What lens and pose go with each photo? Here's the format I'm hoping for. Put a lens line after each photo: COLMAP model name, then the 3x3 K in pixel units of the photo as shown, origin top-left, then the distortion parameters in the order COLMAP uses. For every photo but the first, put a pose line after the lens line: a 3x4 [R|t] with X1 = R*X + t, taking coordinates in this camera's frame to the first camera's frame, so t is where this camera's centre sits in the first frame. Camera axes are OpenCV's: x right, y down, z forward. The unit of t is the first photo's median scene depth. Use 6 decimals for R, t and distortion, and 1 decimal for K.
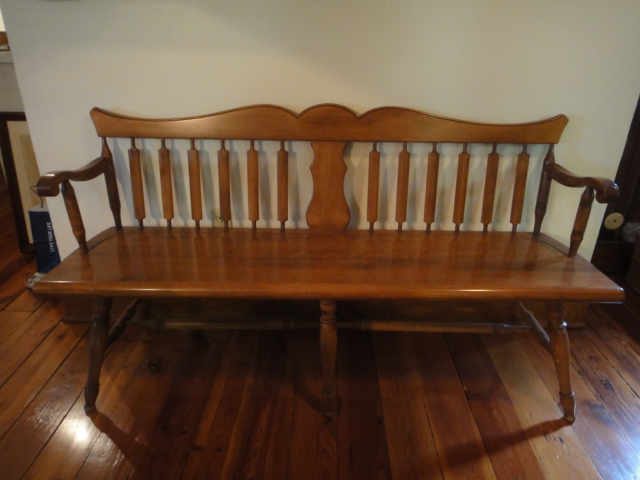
lens RADIAL K [[461.6, 0, 320.0], [0, 461.6, 240.0], [0, 0, 1]] dist [-0.002760, -0.000623]
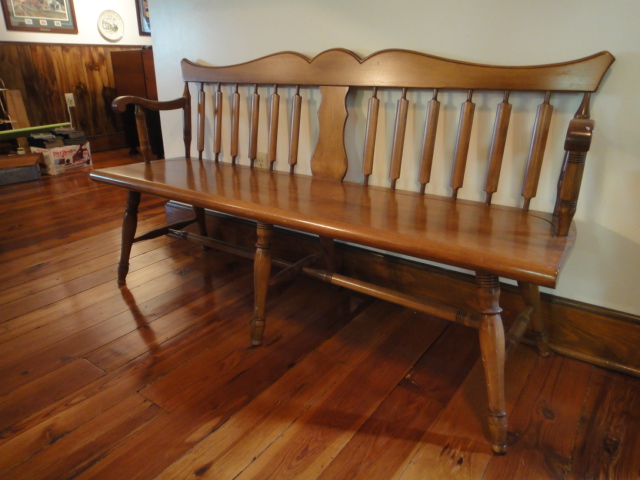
lens RADIAL K [[461.6, 0, 320.0], [0, 461.6, 240.0], [0, 0, 1]] dist [-0.002760, -0.000623]
pose [[0.820720, 0.187225, -0.539784, 0.602370], [-0.221850, 0.975080, 0.000893, 0.117445], [0.526500, 0.119018, 0.841803, 0.181978]]
